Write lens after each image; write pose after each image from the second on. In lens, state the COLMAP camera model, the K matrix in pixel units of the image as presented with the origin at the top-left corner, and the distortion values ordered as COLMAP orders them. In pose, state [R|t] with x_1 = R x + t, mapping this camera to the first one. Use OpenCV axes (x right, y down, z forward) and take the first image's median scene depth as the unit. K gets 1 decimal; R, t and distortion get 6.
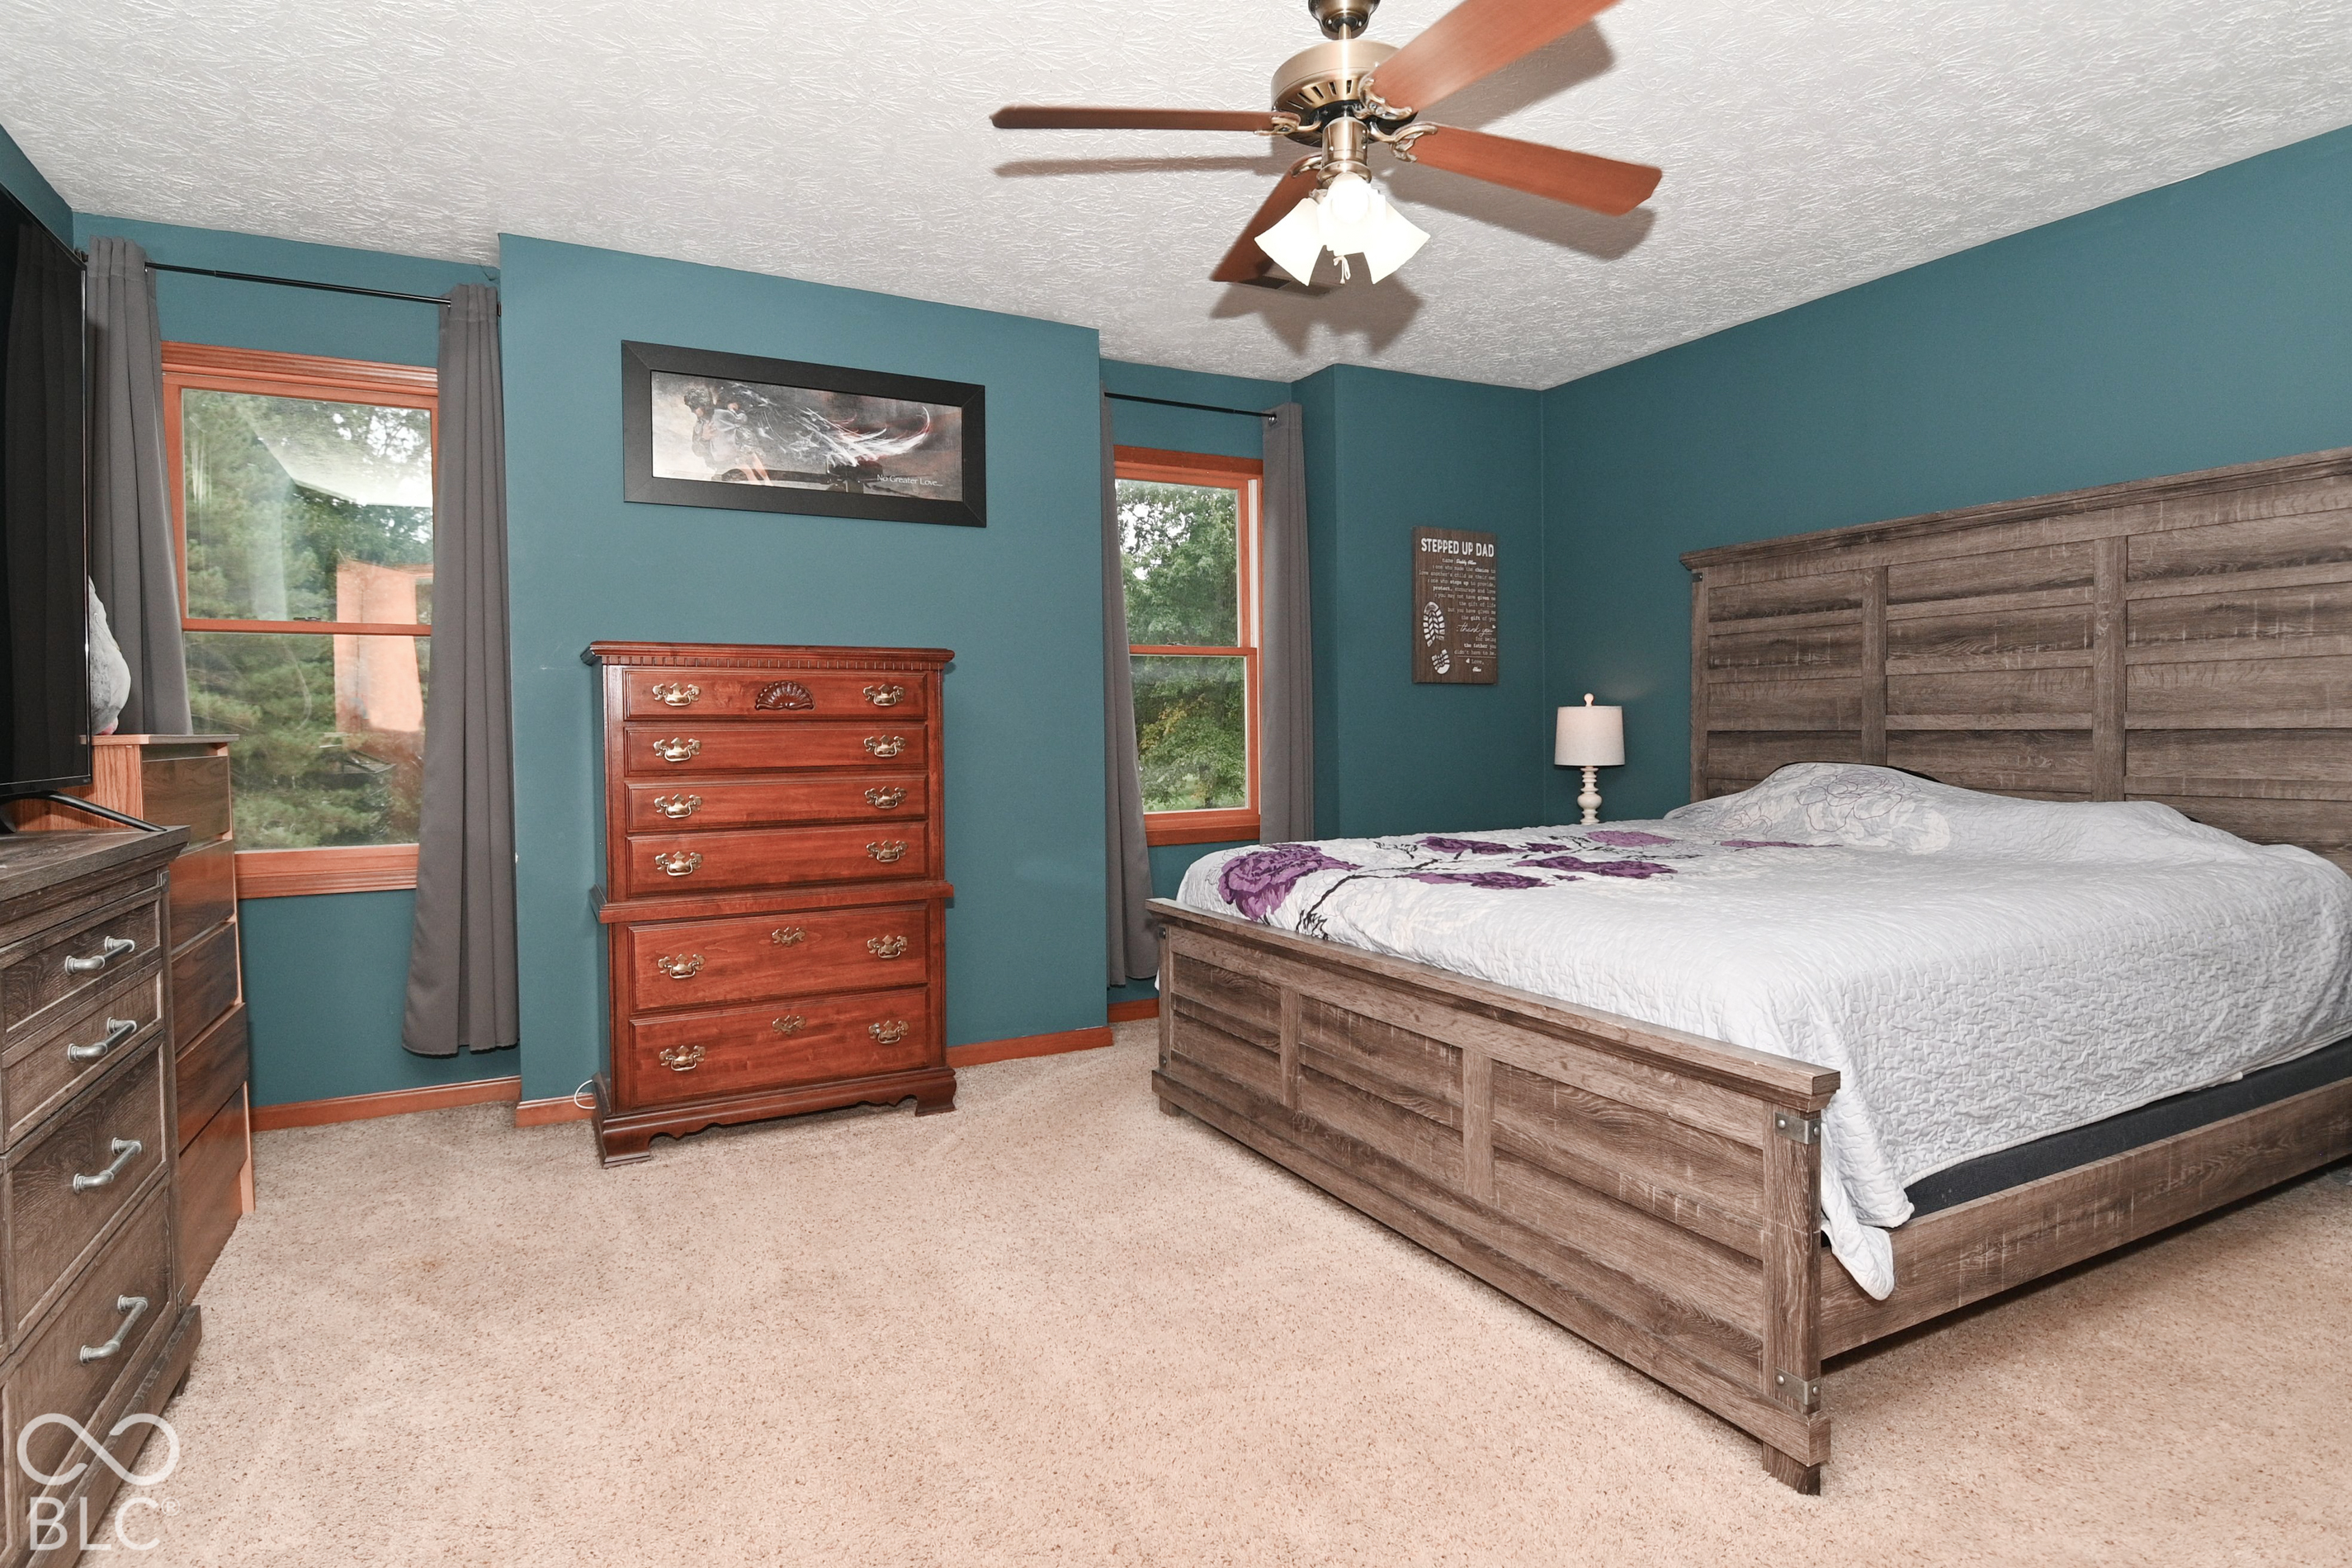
lens RADIAL K [[1233.9, 0, 1178.6], [0, 1233.9, 758.7], [0, 0, 1]] dist [0.028144, -0.037195]
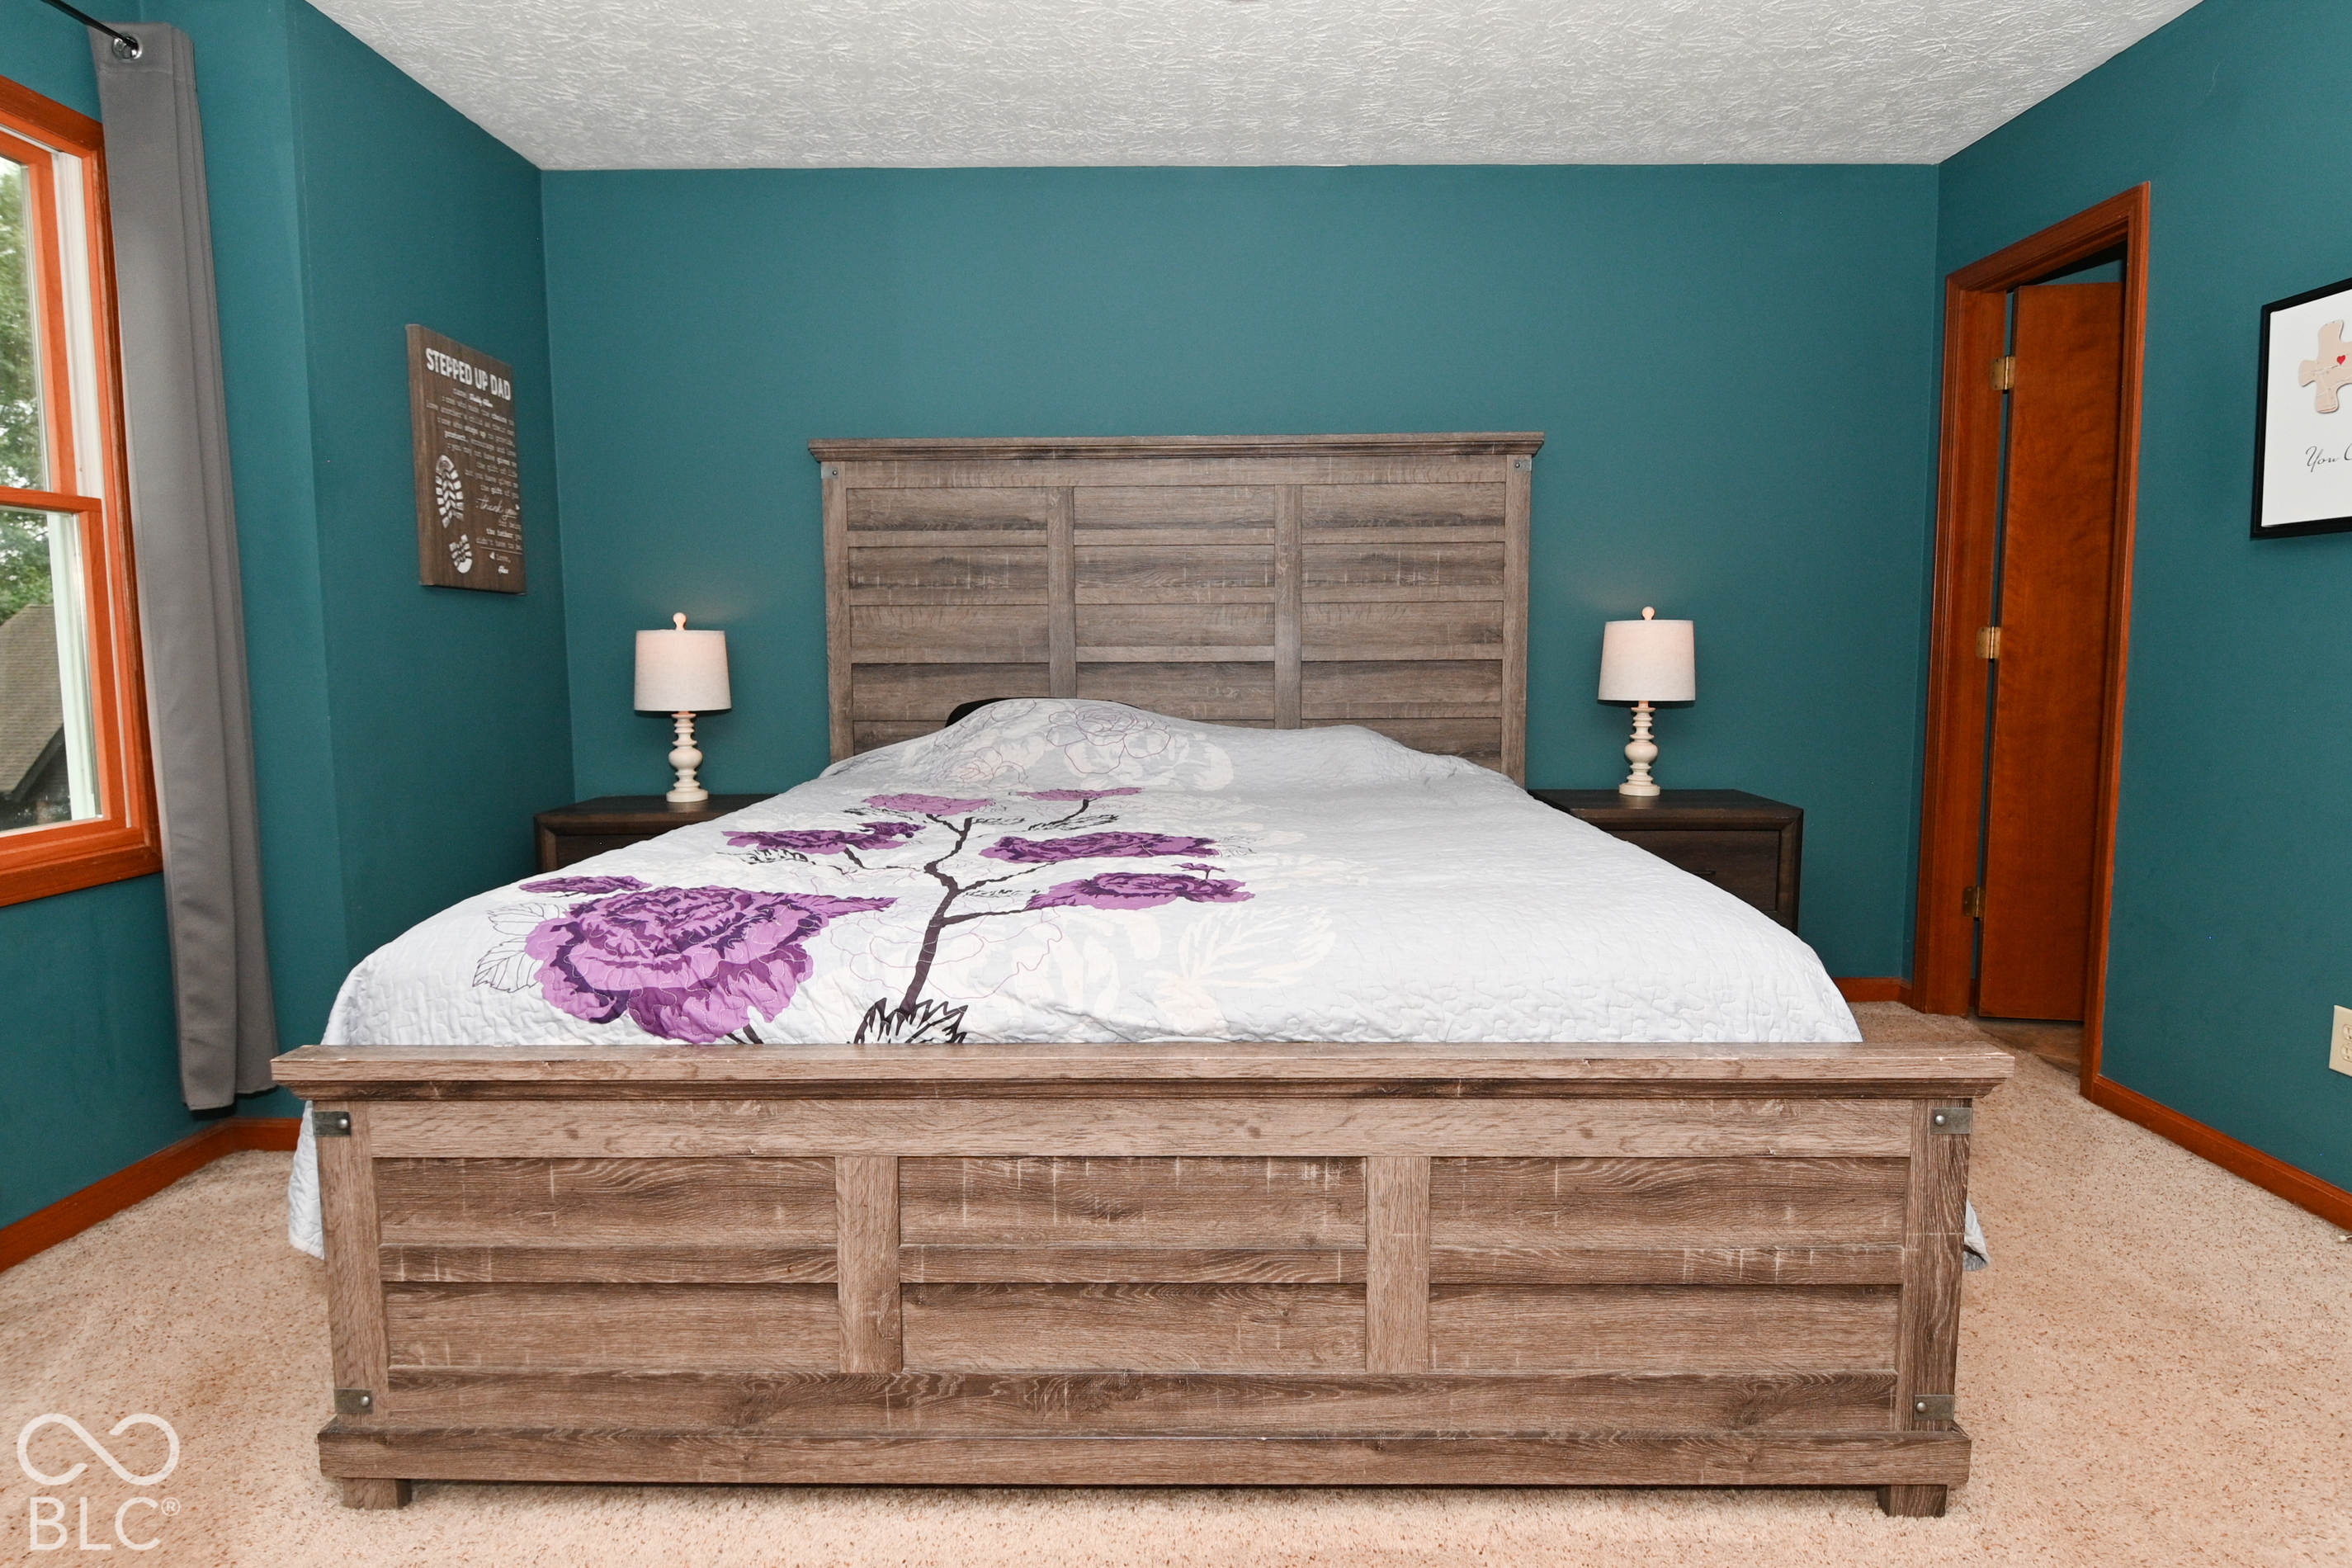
lens RADIAL K [[1241.8, 0, 1171.3], [0, 1241.8, 752.0], [0, 0, 1]] dist [0.026036, -0.036870]
pose [[0.474795, -0.063886, 0.877775, -0.274217], [0.021685, 0.997908, 0.060899, -0.012804], [-0.879829, -0.009880, 0.475187, 0.574002]]
